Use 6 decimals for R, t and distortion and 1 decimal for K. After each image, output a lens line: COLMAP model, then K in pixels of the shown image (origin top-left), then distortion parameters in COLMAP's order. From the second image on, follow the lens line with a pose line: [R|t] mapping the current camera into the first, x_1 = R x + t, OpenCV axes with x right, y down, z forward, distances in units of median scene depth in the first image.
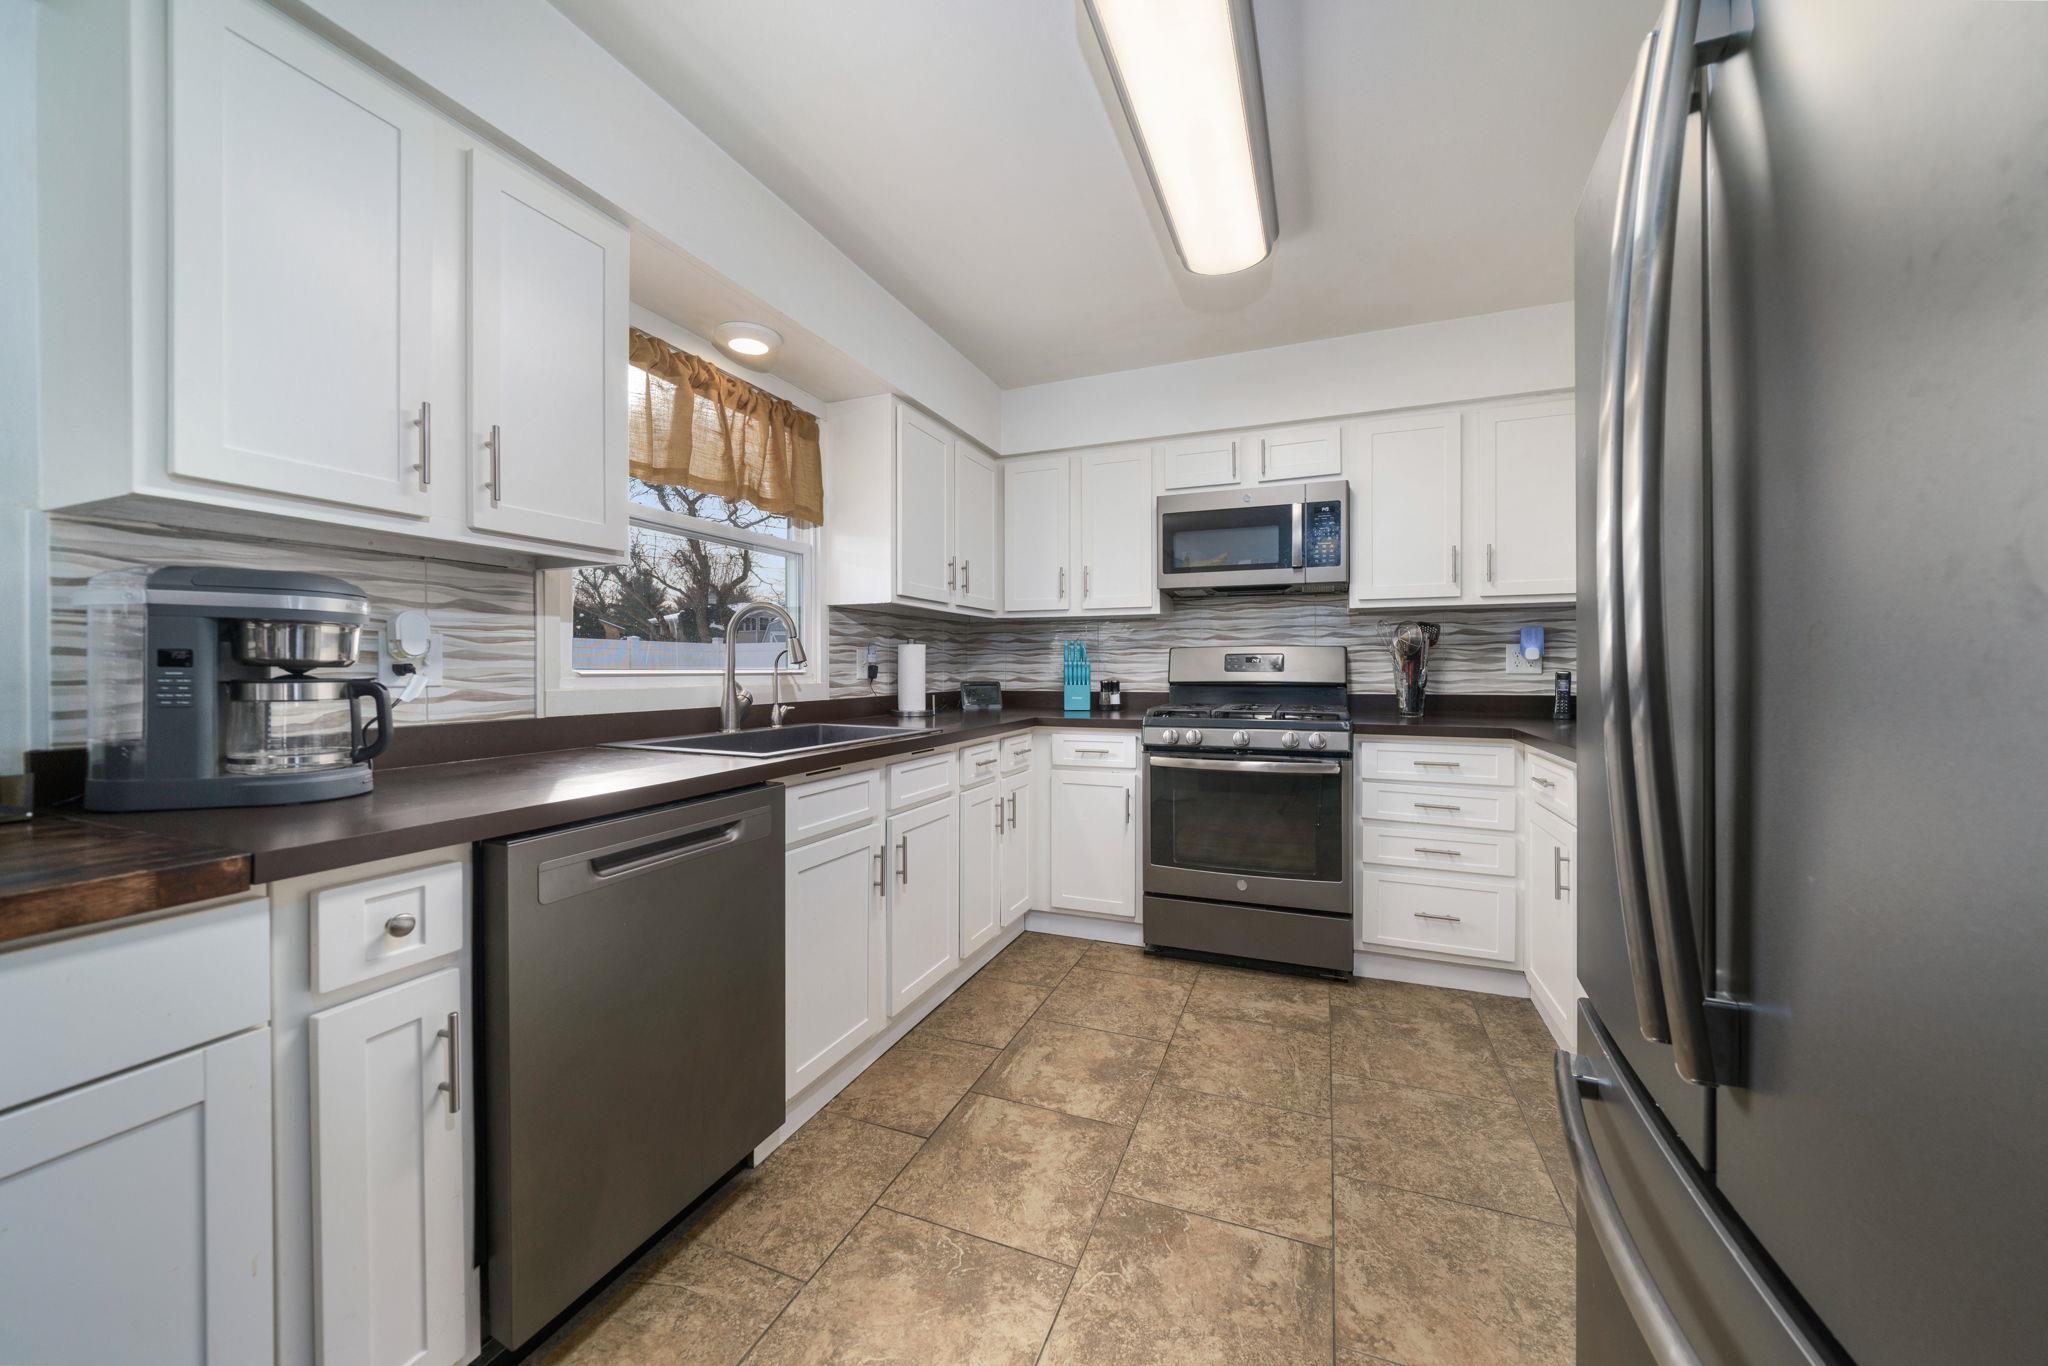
lens RADIAL K [[727.7, 0, 1034.8], [0, 727.7, 675.5], [0, 0, 1]] dist [-0.007202, 0.000024]
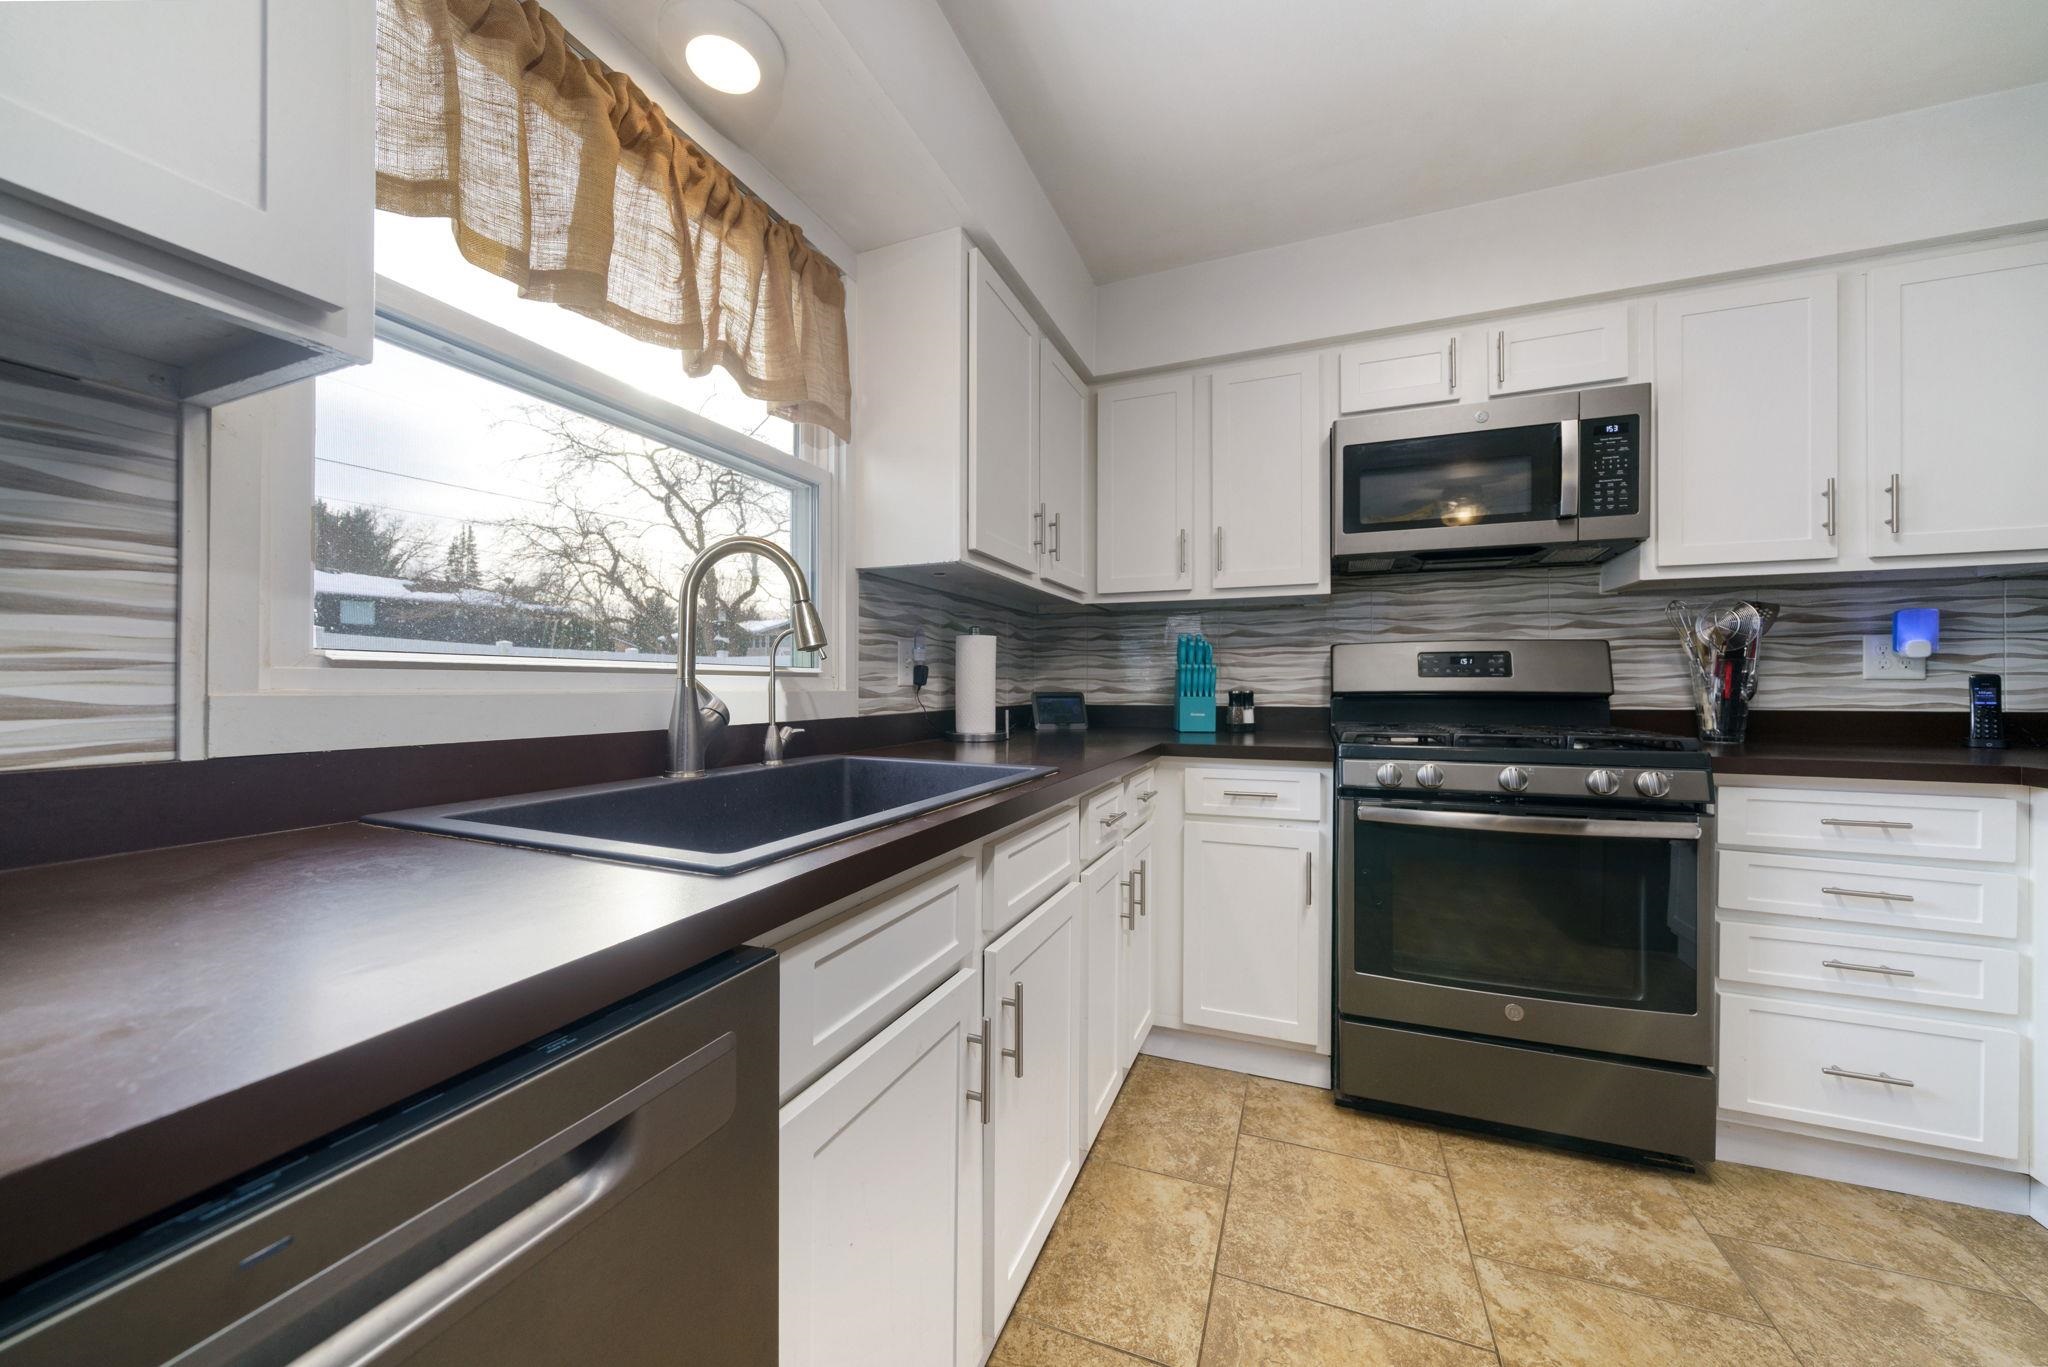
lens RADIAL K [[708.0, 0, 1039.8], [0, 708.0, 684.8], [0, 0, 1]] dist [-0.007256, 0.000519]
pose [[0.999992, 0.001412, 0.003686, -0.121717], [-0.001366, 0.999924, -0.012234, 0.012141], [-0.003703, 0.012229, 0.999918, 0.365913]]
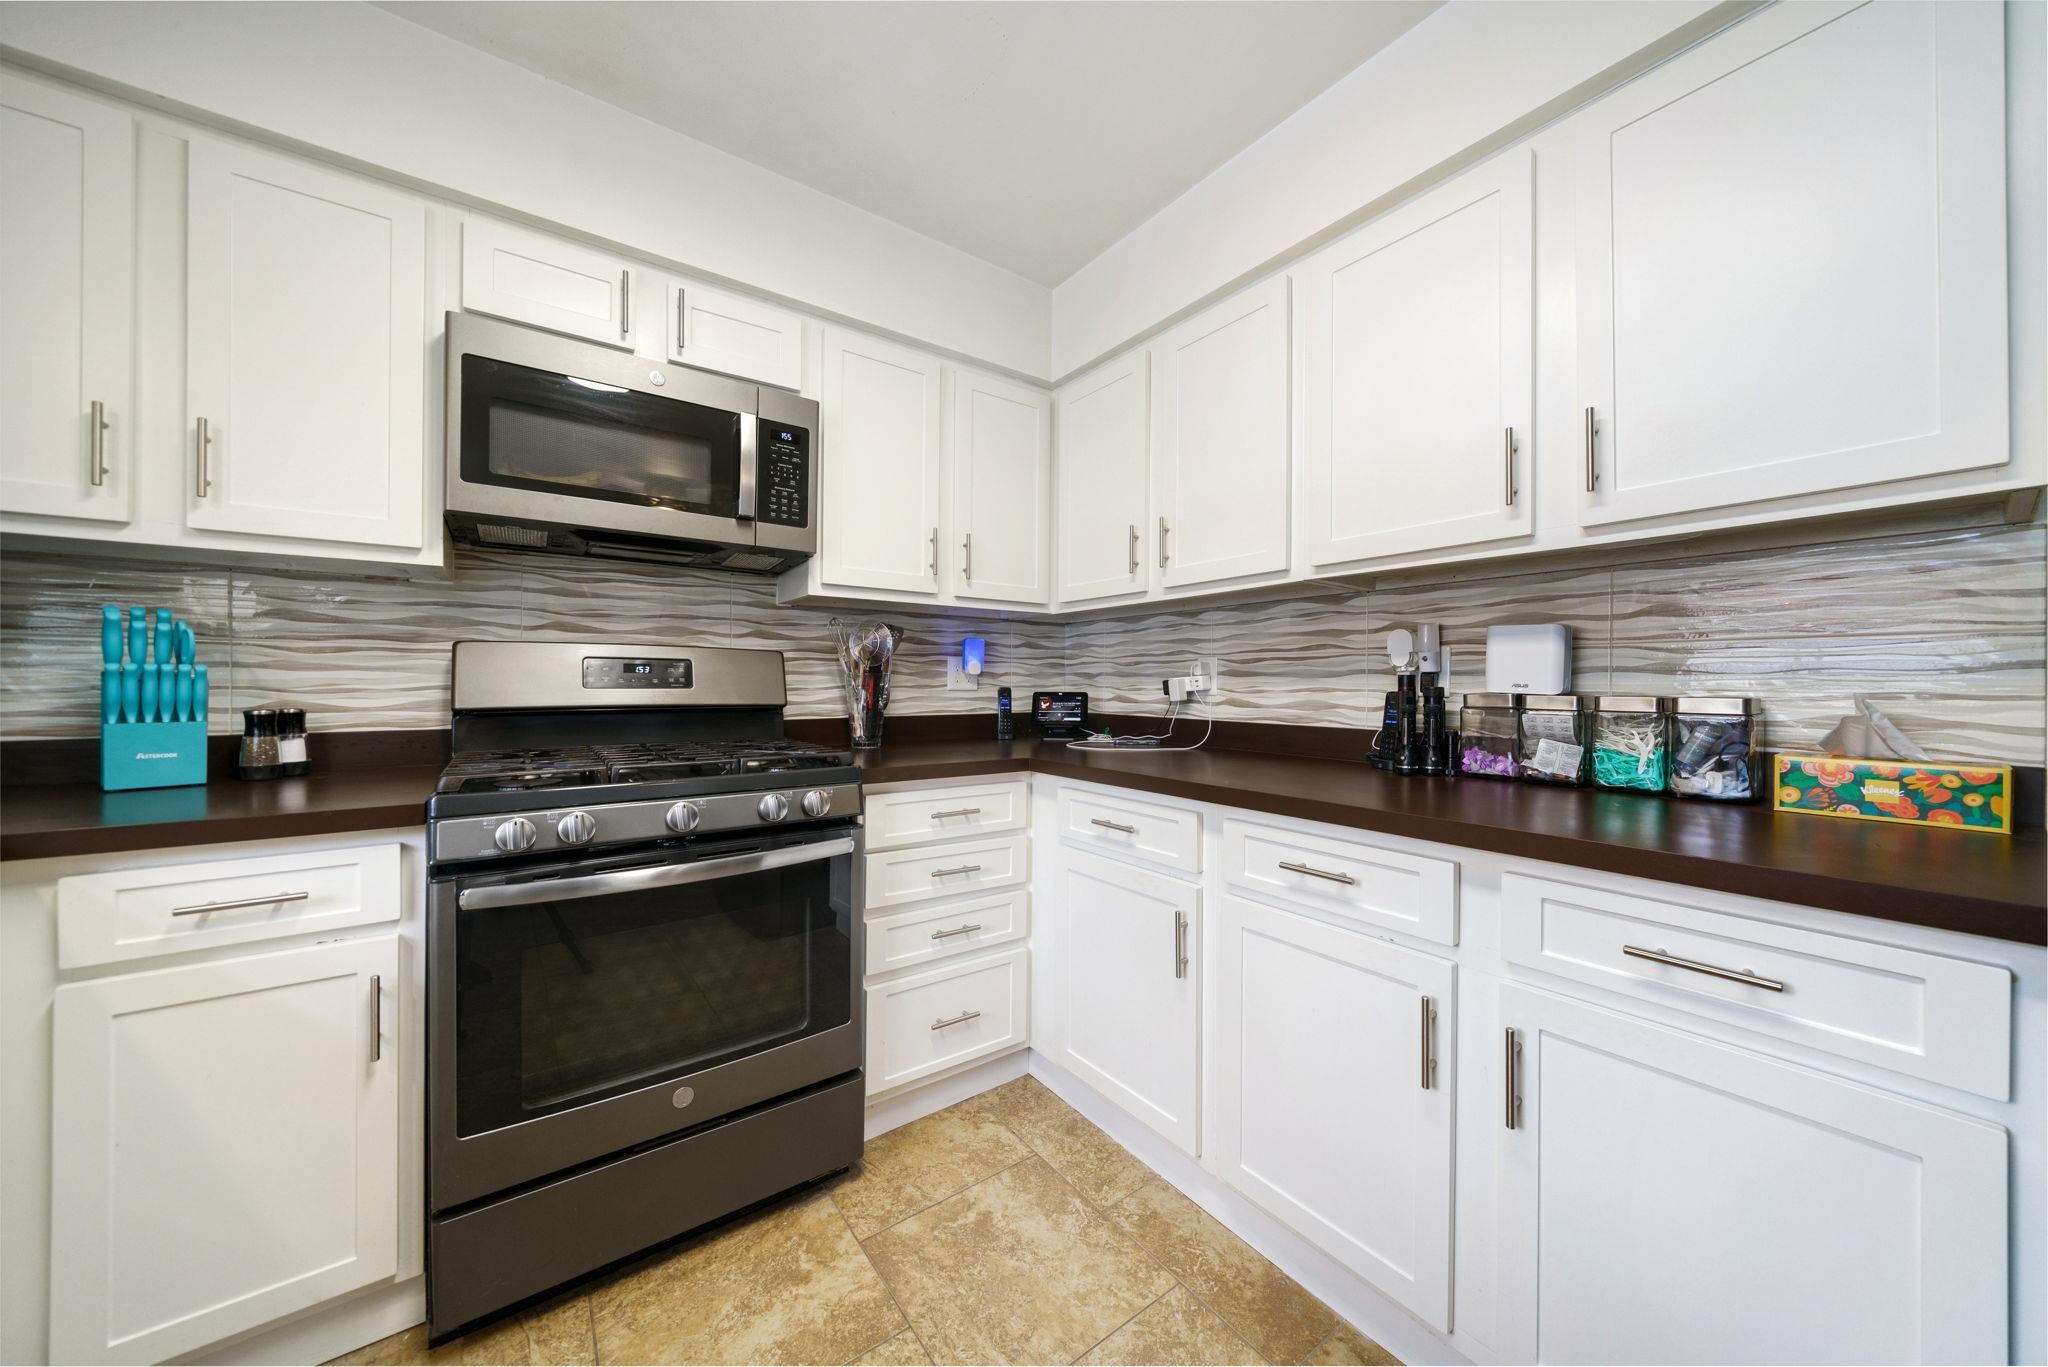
lens RADIAL K [[694.8, 0, 1024.0], [0, 694.8, 683.5], [0, 0, 1]] dist [-0.006696, -0.000015]
pose [[0.535657, 0.004423, 0.844424, -0.005366], [0.004035, 0.999961, -0.007797, -0.003995], [-0.844426, 0.007584, 0.535619, 0.494945]]
